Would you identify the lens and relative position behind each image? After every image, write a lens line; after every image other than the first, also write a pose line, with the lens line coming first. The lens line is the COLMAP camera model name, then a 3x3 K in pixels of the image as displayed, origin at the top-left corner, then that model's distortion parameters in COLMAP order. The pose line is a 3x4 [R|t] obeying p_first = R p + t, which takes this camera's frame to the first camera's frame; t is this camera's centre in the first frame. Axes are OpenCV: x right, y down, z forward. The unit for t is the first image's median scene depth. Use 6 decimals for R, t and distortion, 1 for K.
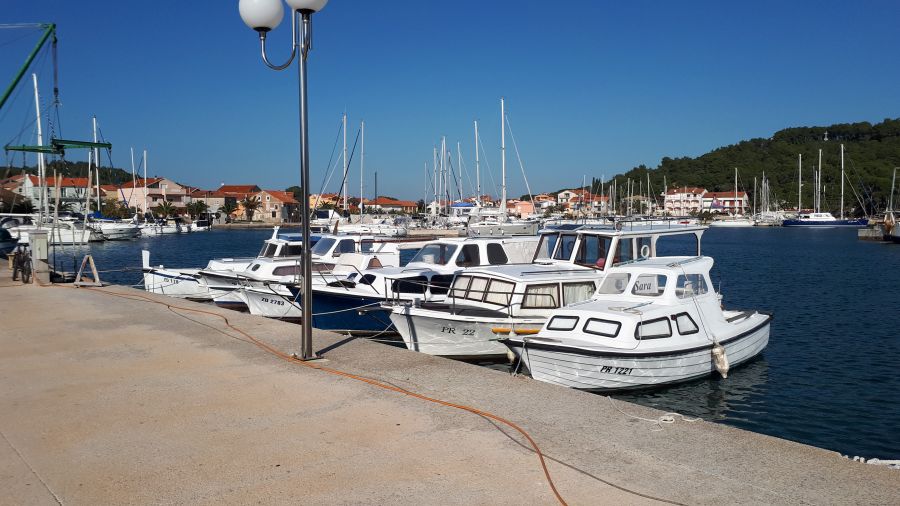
lens RADIAL K [[702.5, 0, 447.7], [0, 702.5, 250.6], [0, 0, 1]] dist [0.014025, -0.031038]
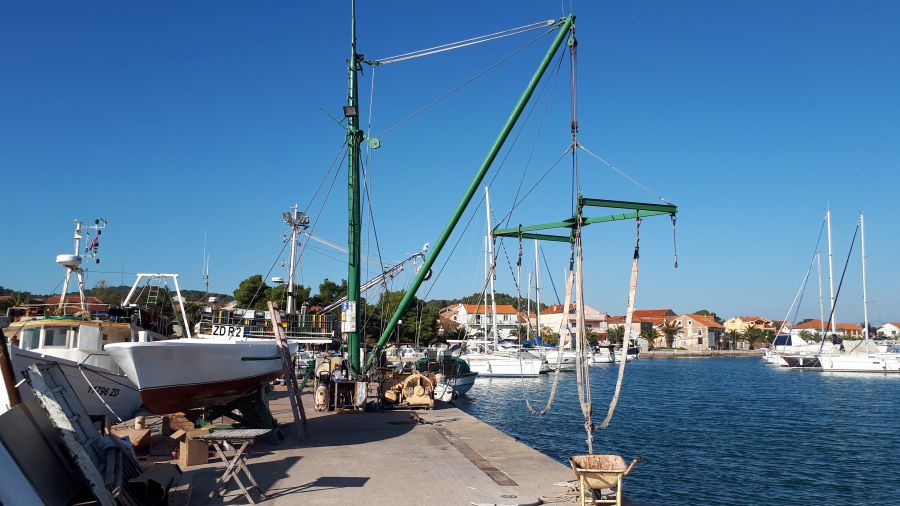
lens RADIAL K [[702.5, 0, 452.0], [0, 702.5, 260.1], [0, 0, 1]] dist [0.014025, -0.031038]
pose [[0.857899, -0.059677, -0.510341, -0.054741], [-0.025462, 0.987074, -0.158227, -0.003709], [0.513187, 0.148737, 0.845291, 0.073083]]
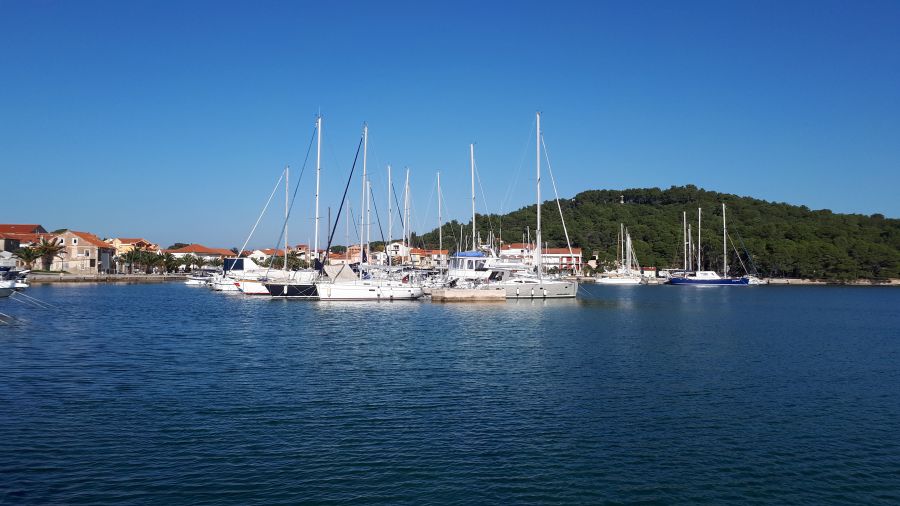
lens RADIAL K [[702.5, 0, 453.5], [0, 702.5, 246.8], [0, 0, 1]] dist [0.014025, -0.031038]
pose [[0.946513, 0.024604, 0.321726, -0.119680], [0.001596, 0.996719, -0.080918, -0.007679], [-0.322661, 0.077103, 0.943369, 0.166782]]
